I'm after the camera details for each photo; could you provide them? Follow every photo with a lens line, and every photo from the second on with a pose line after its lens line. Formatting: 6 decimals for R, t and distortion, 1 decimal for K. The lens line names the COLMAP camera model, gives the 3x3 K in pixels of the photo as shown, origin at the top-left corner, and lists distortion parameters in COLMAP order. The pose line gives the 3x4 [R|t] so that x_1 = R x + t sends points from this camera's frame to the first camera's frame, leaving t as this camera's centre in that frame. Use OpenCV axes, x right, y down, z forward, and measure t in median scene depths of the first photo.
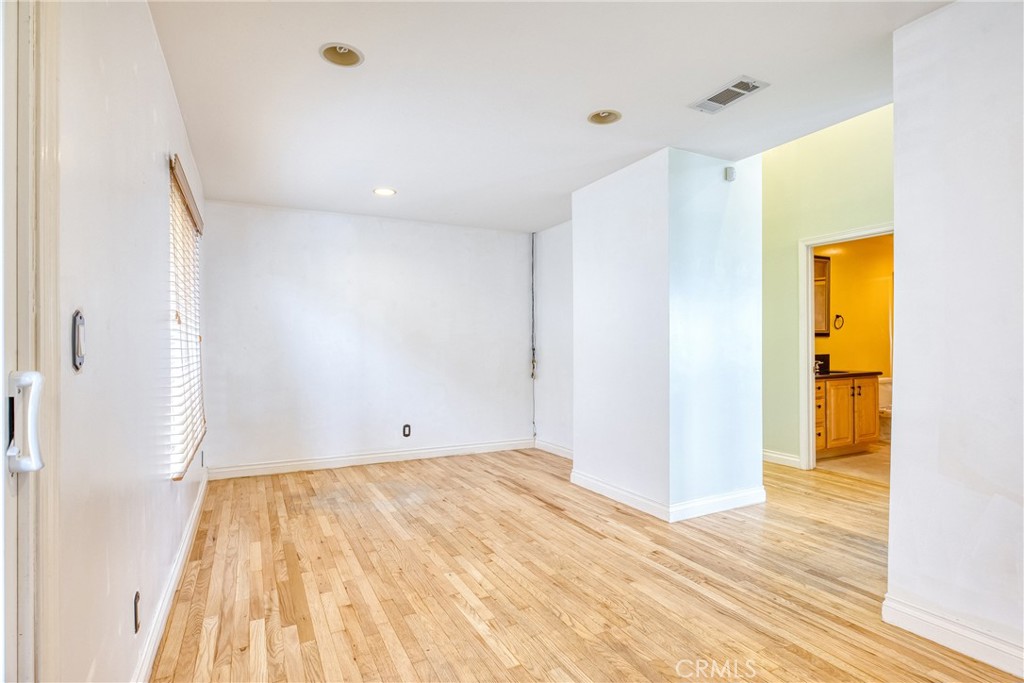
lens RADIAL K [[517.9, 0, 508.8], [0, 517.9, 319.3], [0, 0, 1]] dist [-0.025679, 0.014348]
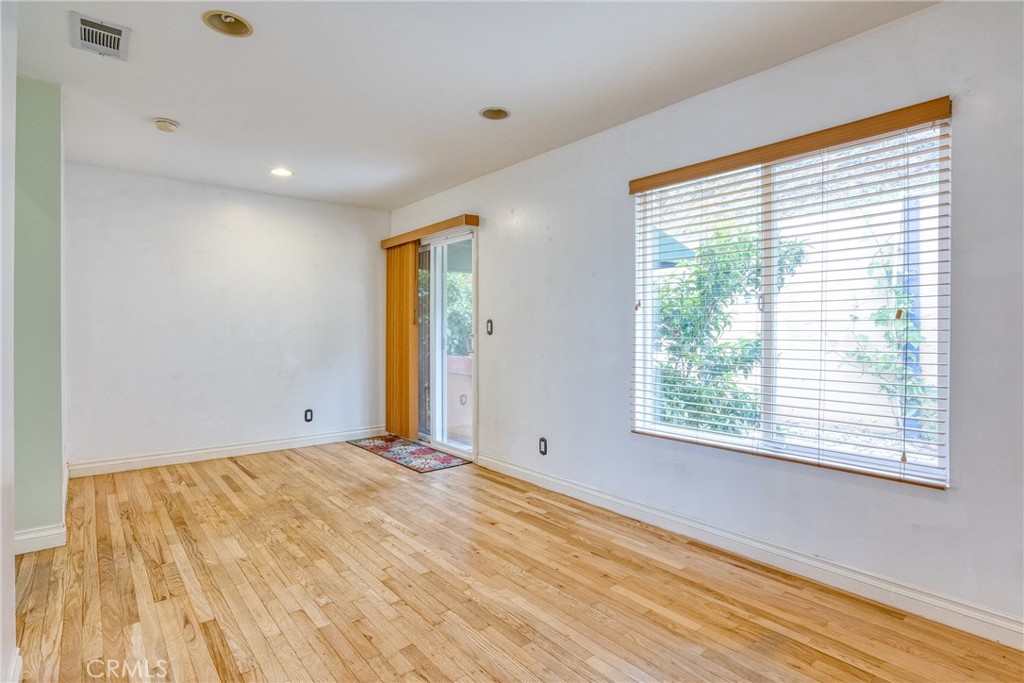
lens RADIAL K [[517.9, 0, 508.8], [0, 517.9, 319.3], [0, 0, 1]] dist [-0.025679, 0.014348]
pose [[-0.976616, -0.003436, -0.214965, -0.055135], [0.012253, 0.997358, -0.071607, 0.112532], [0.214643, -0.072566, -0.973993, 2.070604]]
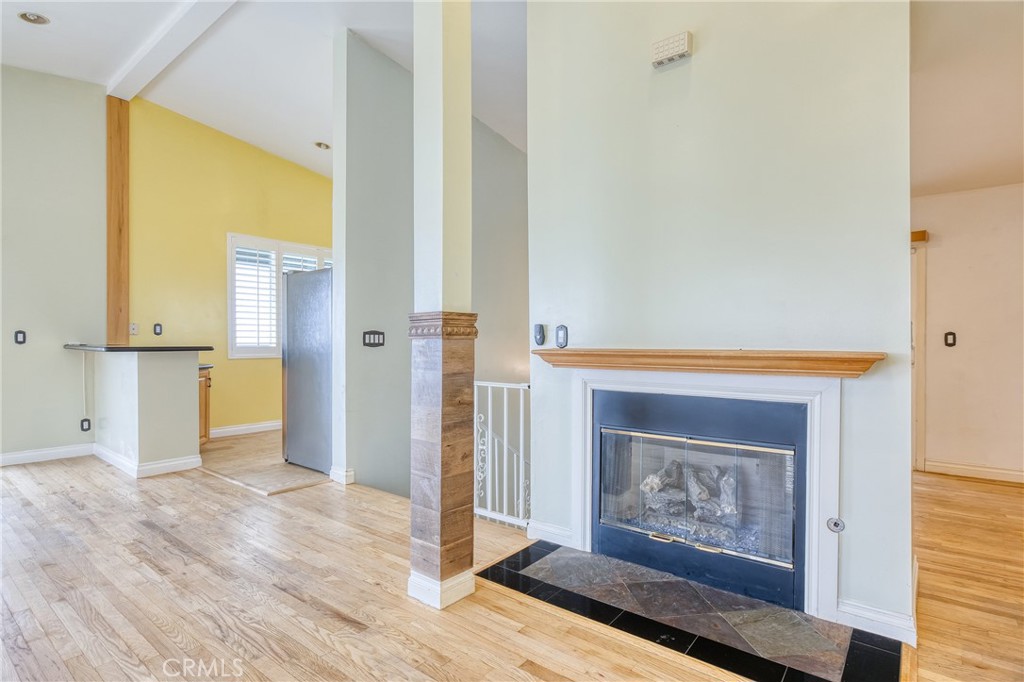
lens RADIAL K [[512.4, 0, 514.5], [0, 512.4, 352.3], [0, 0, 1]] dist [0.001002, 0.000257]
pose [[-0.911599, 0.008965, -0.410983, 1.681096], [0.021905, 0.999401, -0.026785, 0.072791], [0.410496, -0.033420, -0.911250, 1.404611]]
